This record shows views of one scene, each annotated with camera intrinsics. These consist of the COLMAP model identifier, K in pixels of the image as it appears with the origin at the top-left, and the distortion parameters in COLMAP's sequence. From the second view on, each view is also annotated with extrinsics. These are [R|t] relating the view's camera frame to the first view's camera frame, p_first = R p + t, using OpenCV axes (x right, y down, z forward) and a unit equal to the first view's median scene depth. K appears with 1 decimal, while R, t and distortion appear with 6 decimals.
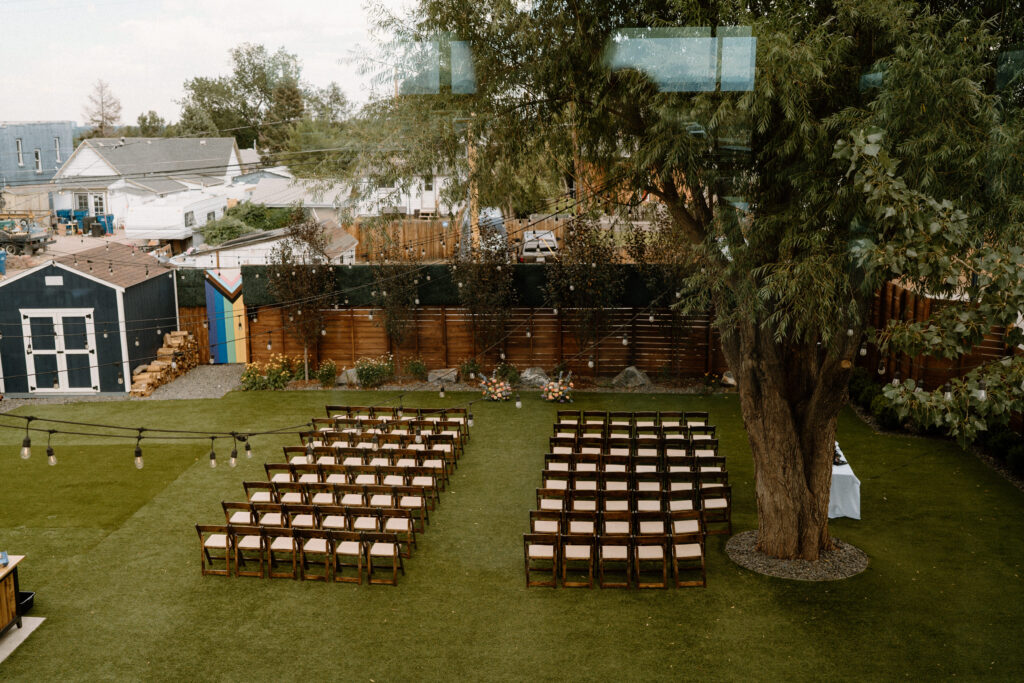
lens RADIAL K [[1190.2, 0, 512.0], [0, 1190.2, 341.5], [0, 0, 1]] dist [-0.022014, 0.003678]
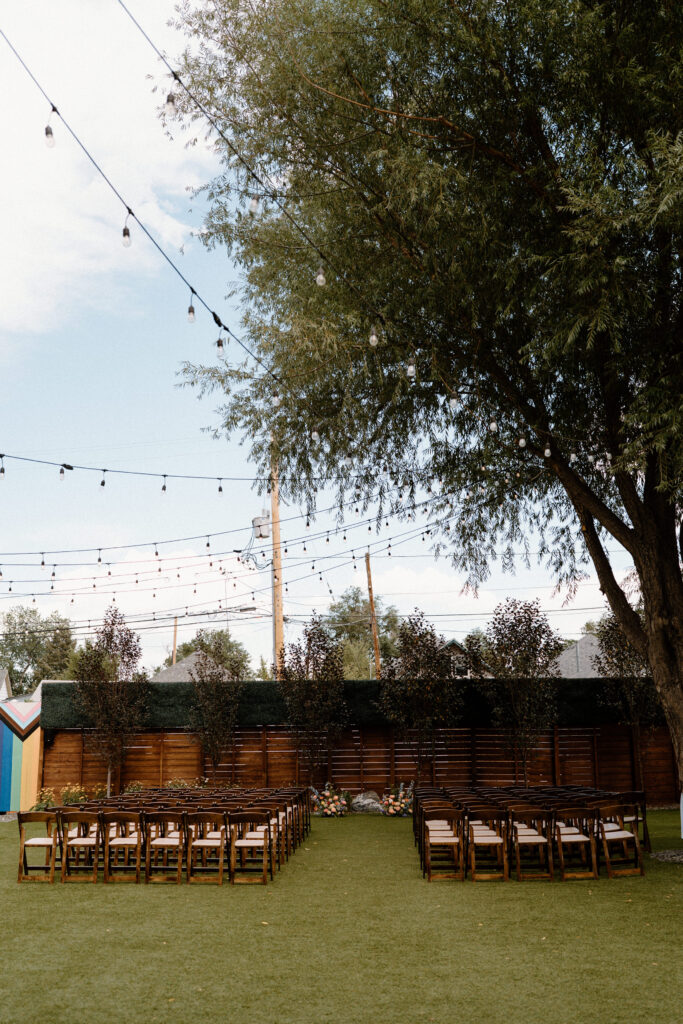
lens RADIAL K [[1190.2, 0, 341.5], [0, 1190.2, 512.0], [0, 0, 1]] dist [-0.022014, 0.003678]
pose [[0.996816, 0.013148, 0.078640, -0.071969], [0.021112, 0.907580, -0.419348, 0.200526], [-0.076885, 0.419673, 0.904413, 0.105579]]
